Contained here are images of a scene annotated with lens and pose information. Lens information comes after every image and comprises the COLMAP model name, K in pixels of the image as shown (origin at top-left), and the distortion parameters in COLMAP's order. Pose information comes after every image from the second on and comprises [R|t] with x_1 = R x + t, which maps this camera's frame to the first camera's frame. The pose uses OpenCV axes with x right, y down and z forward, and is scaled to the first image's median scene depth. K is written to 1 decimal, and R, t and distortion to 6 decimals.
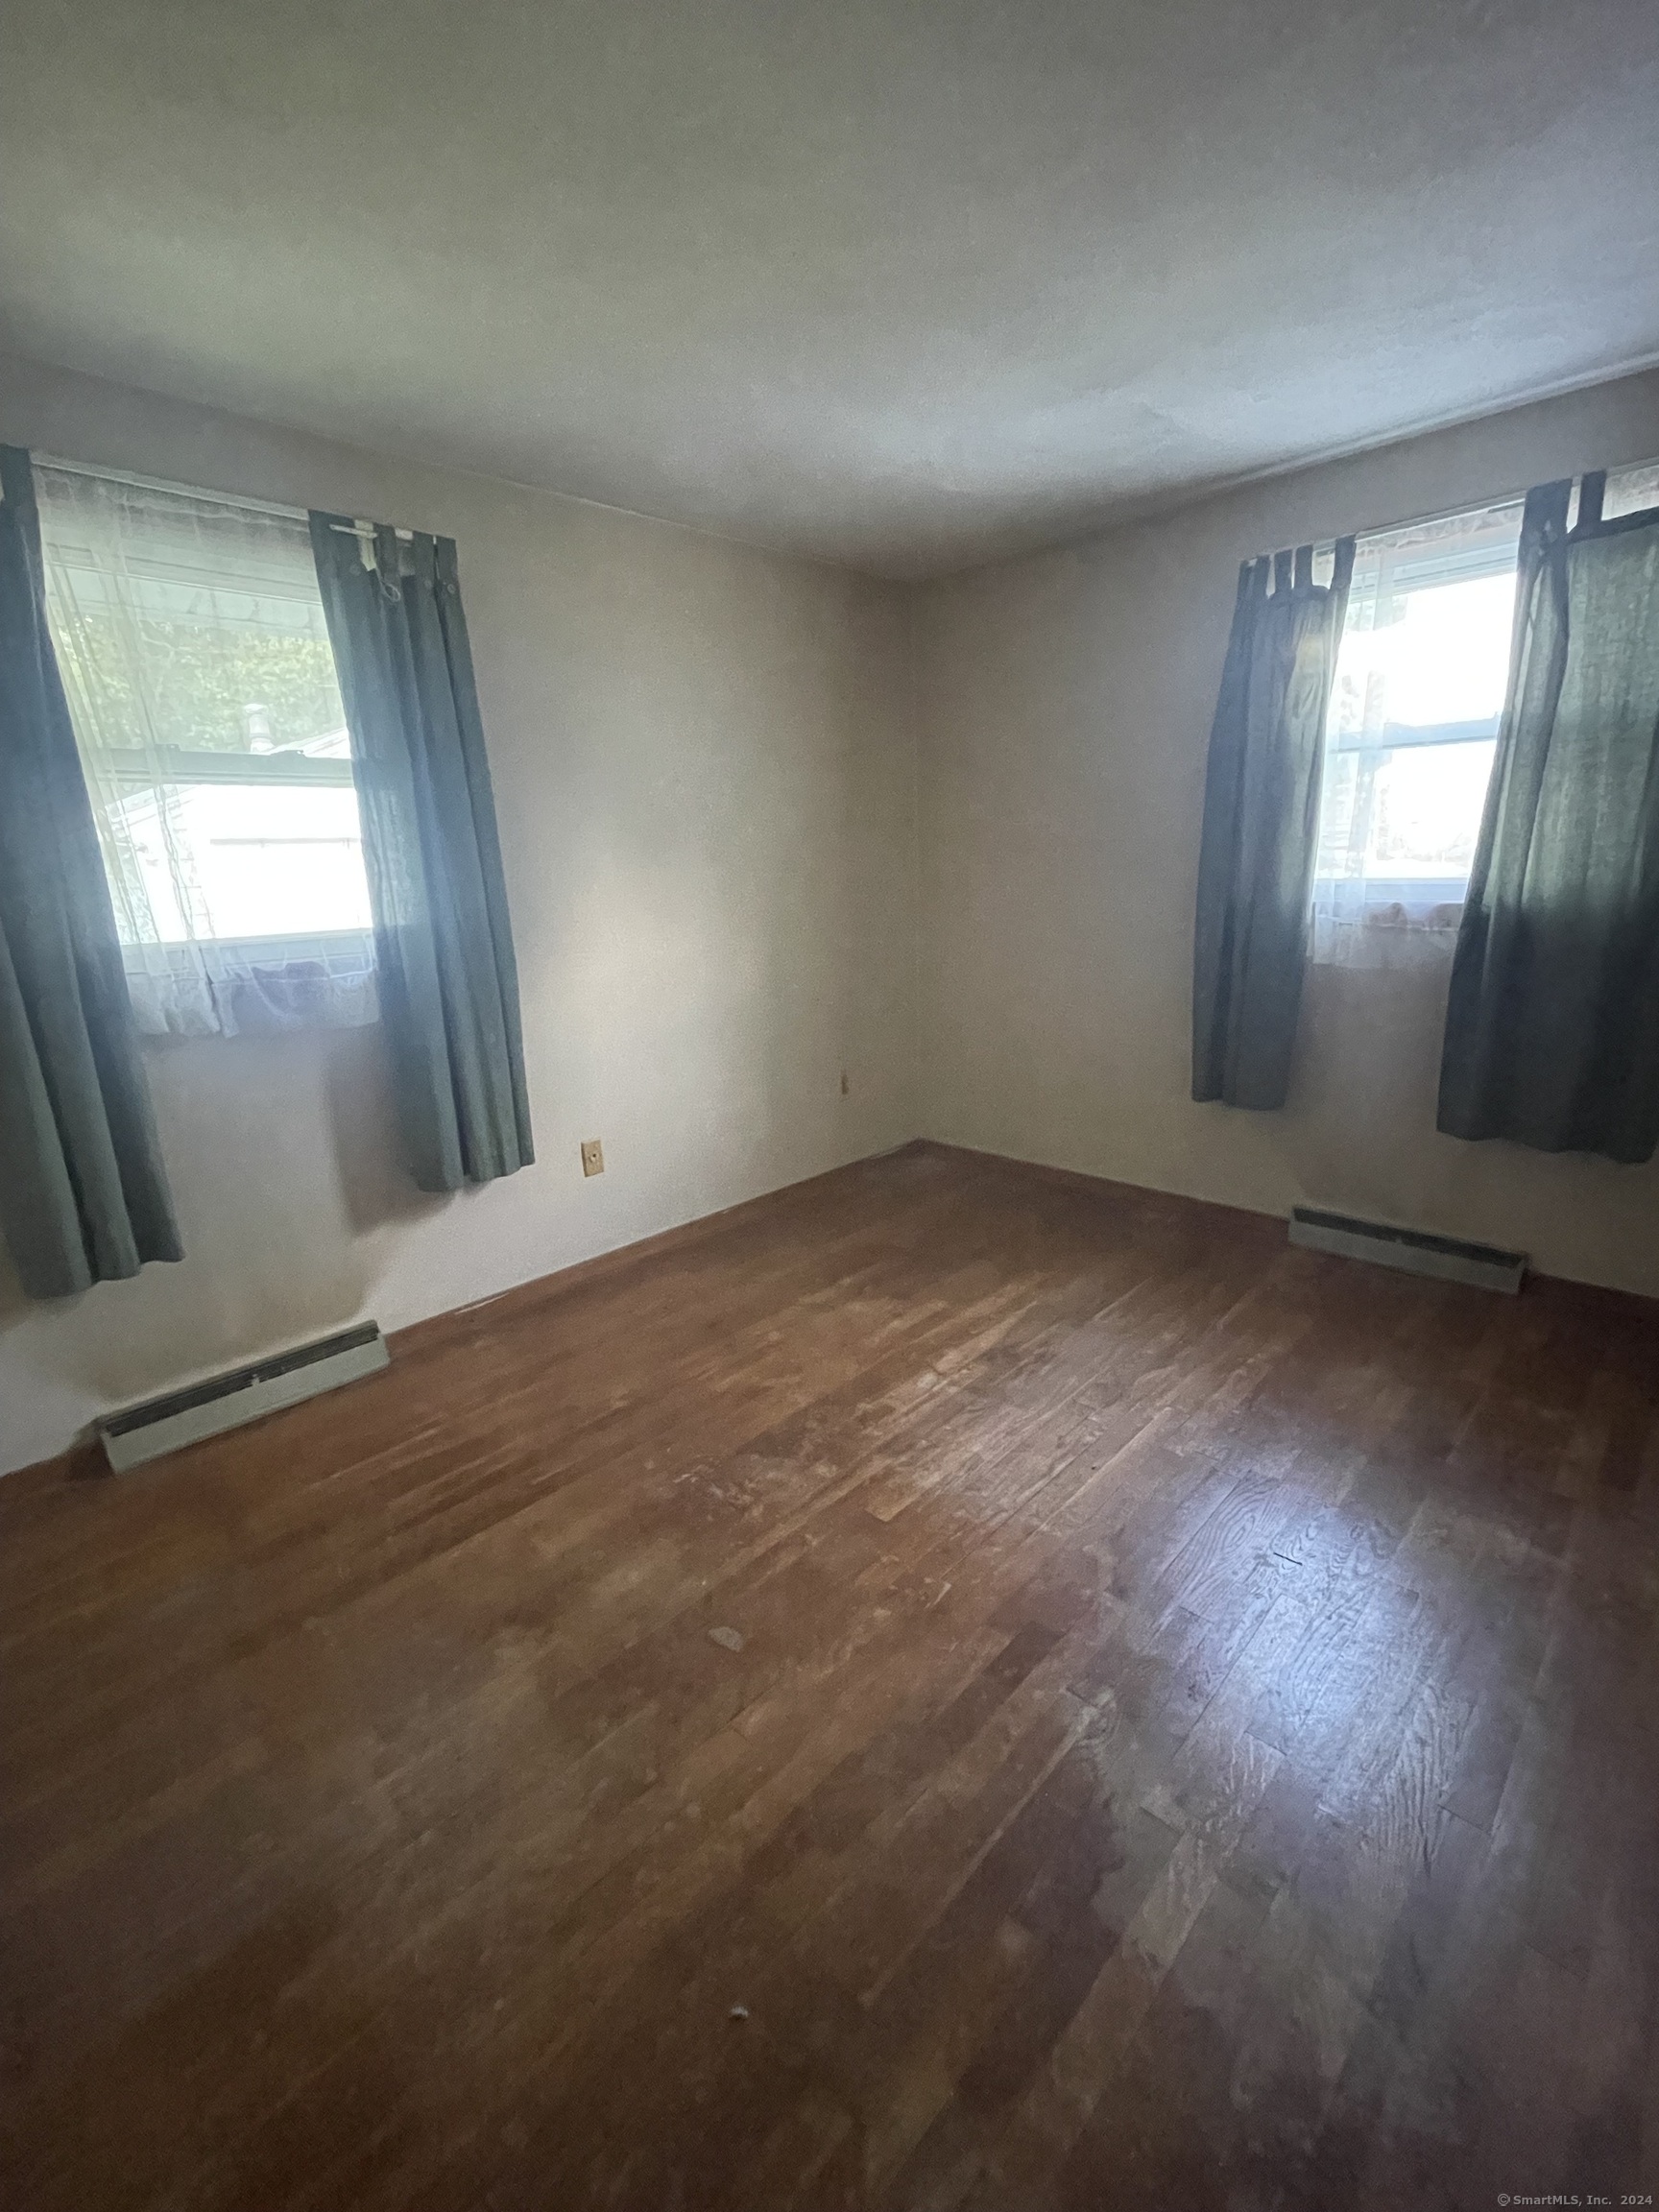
lens RADIAL K [[959.0, 0, 829.5], [0, 959.0, 1106.0], [0, 0, 1]] dist [0.000623, 0.000014]
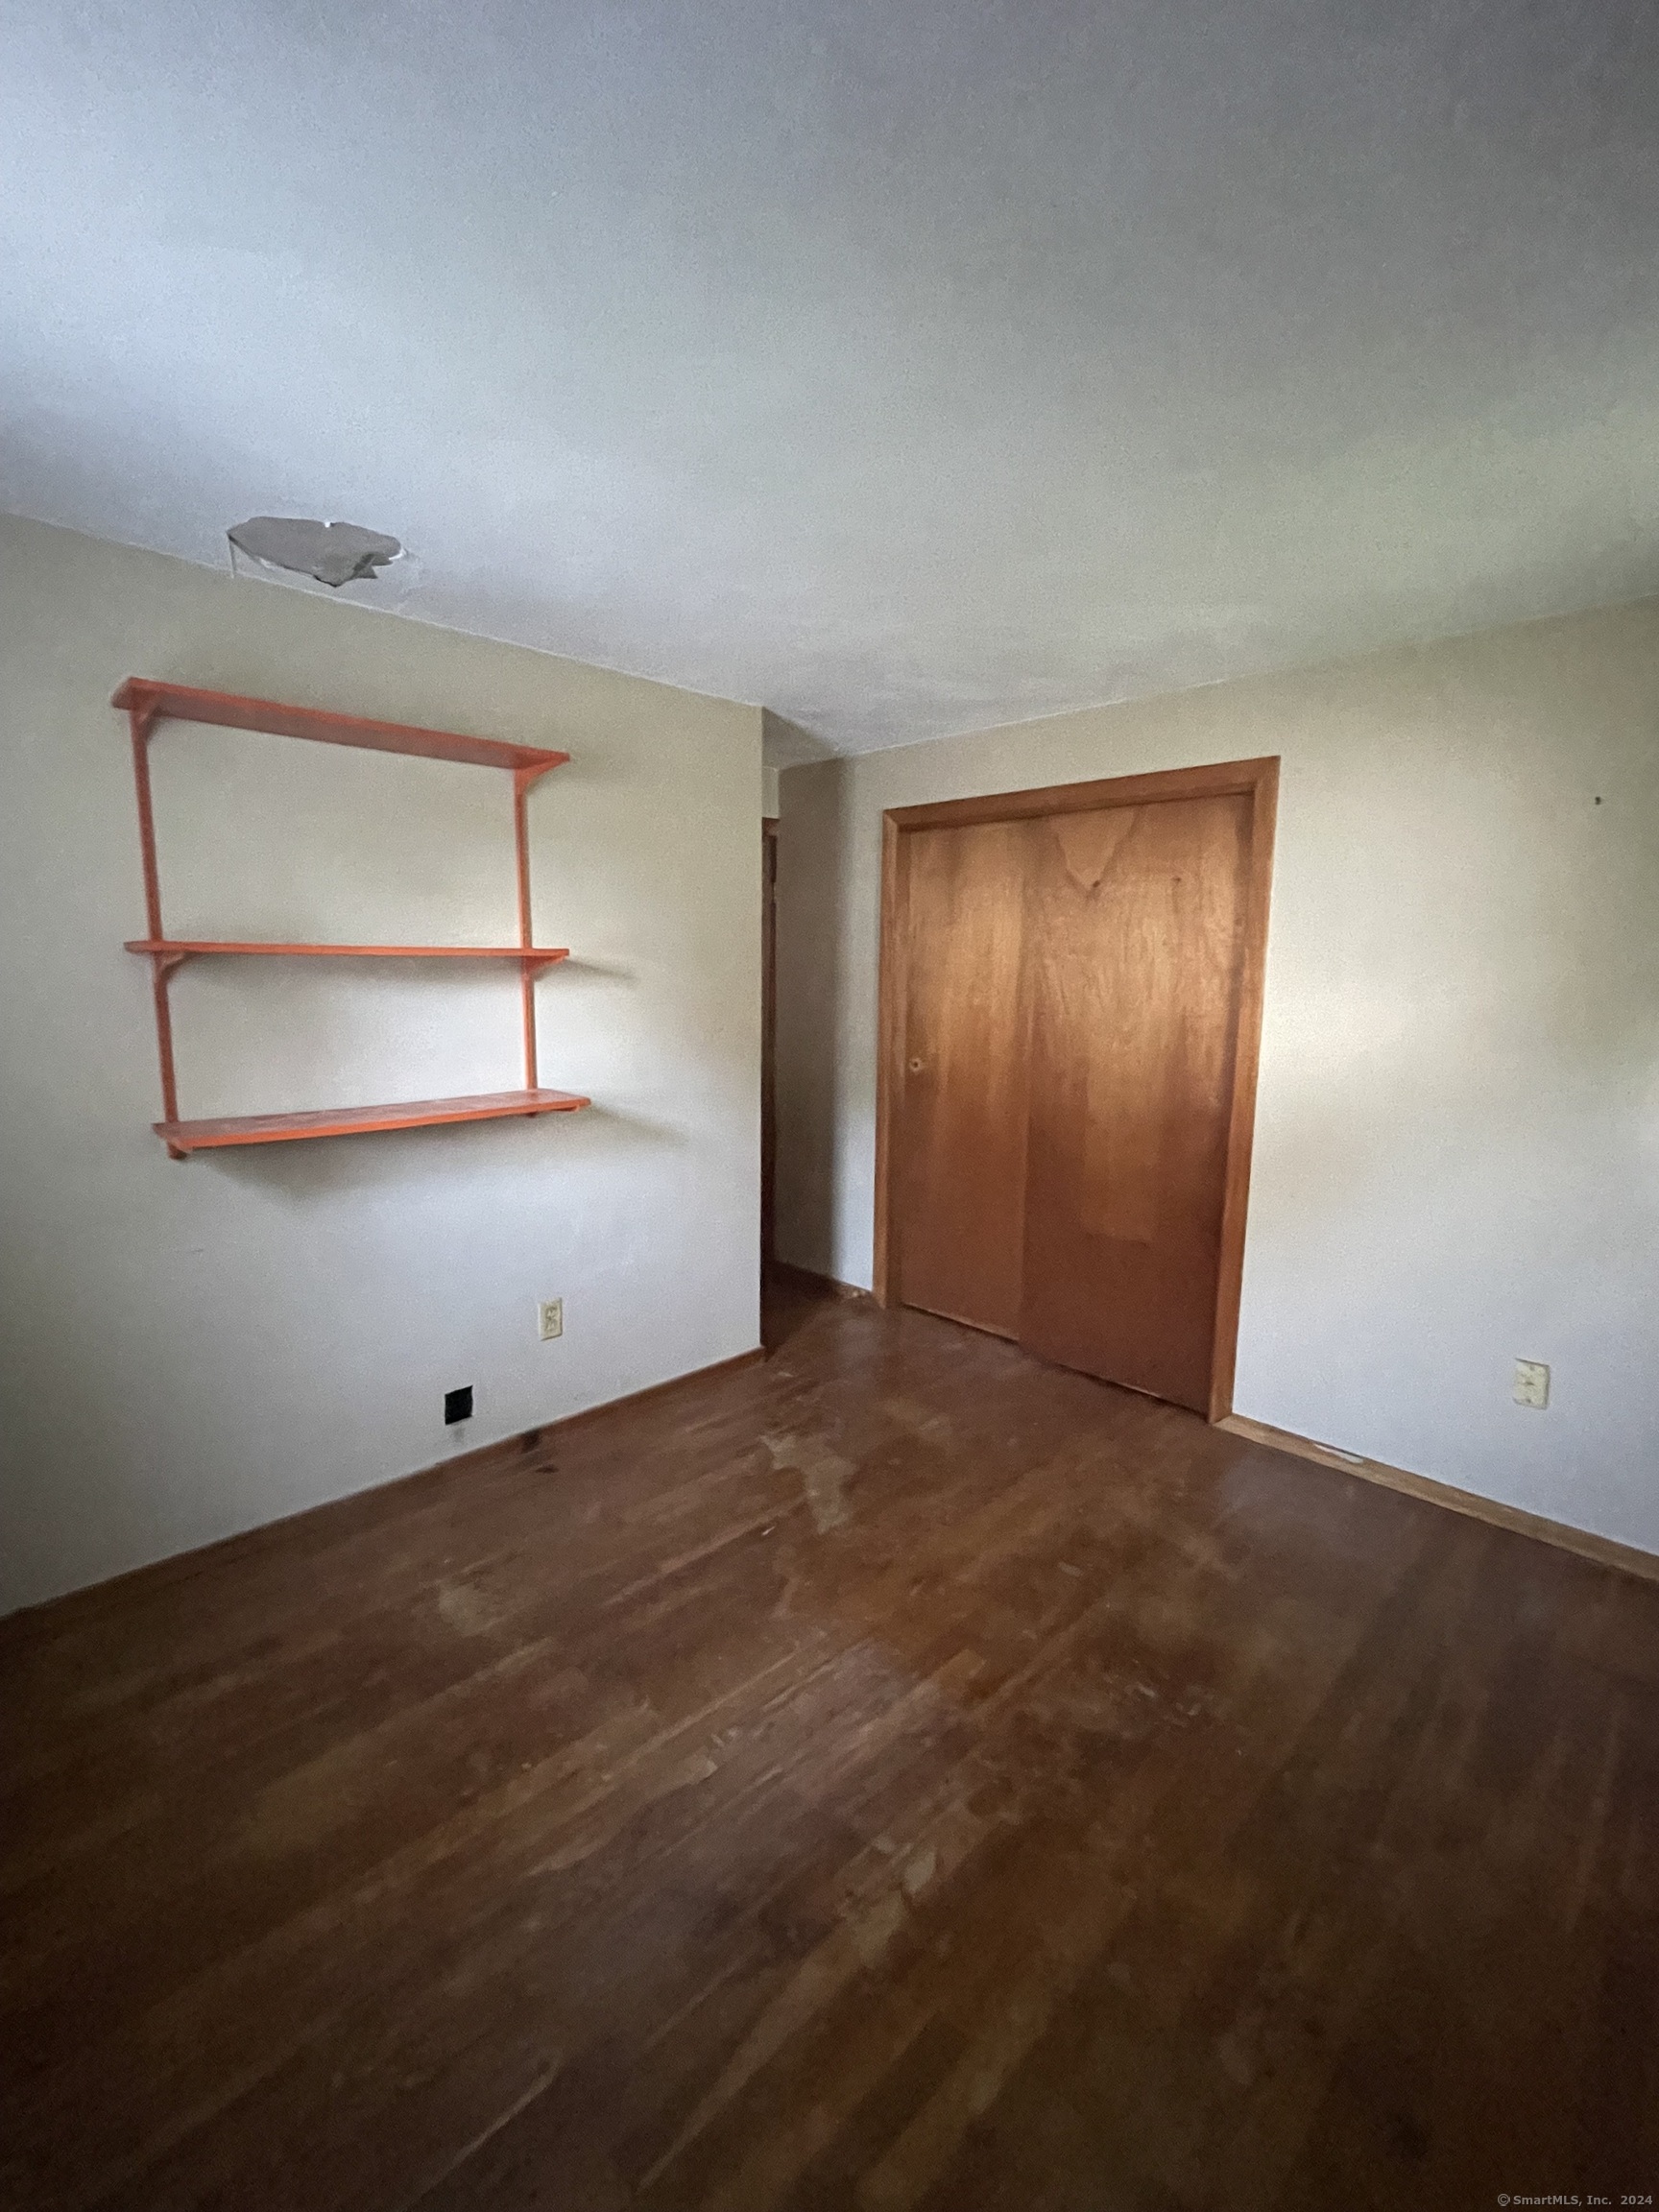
lens RADIAL K [[959.0, 0, 829.5], [0, 959.0, 1106.0], [0, 0, 1]] dist [0.000623, 0.000014]
pose [[-0.999410, 0.021912, 0.026451, 0.141720], [0.030467, 0.921104, 0.388123, -0.458534], [-0.015859, 0.388699, -0.921228, 1.470190]]
